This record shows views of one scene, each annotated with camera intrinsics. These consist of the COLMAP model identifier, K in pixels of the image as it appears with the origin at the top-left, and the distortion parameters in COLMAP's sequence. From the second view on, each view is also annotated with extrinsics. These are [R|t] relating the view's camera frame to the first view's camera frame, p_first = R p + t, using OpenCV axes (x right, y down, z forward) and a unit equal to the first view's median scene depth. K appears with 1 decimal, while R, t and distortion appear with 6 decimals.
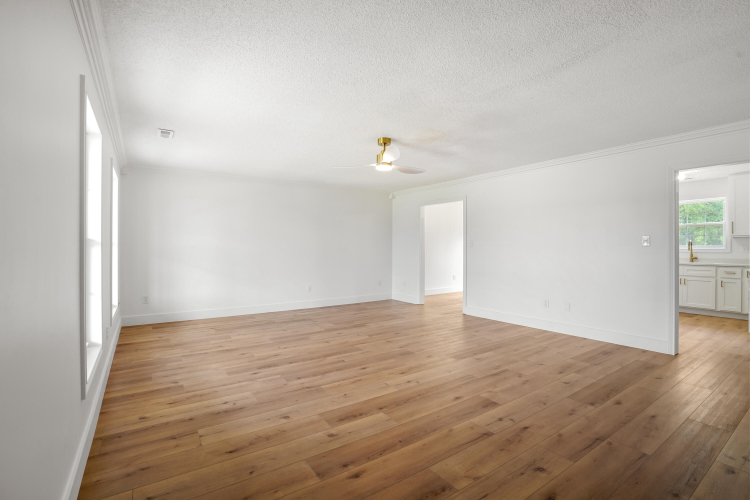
lens RADIAL K [[353.6, 0, 387.9], [0, 353.6, 248.1], [0, 0, 1]] dist [-0.049002, 0.013141]
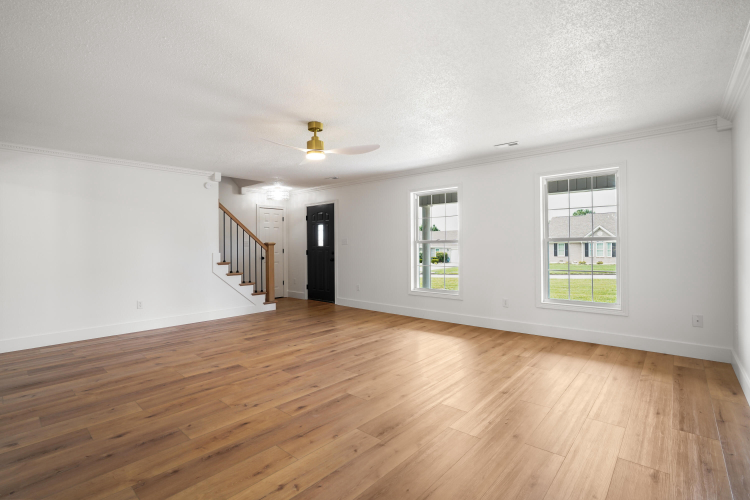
lens RADIAL K [[353.6, 0, 377.4], [0, 353.6, 246.0], [0, 0, 1]] dist [-0.049002, 0.013141]
pose [[-0.976764, 0.010018, -0.214082, 0.036130], [0.008447, 0.999930, 0.008251, -0.012528], [0.214150, 0.006251, -0.976781, 2.379355]]
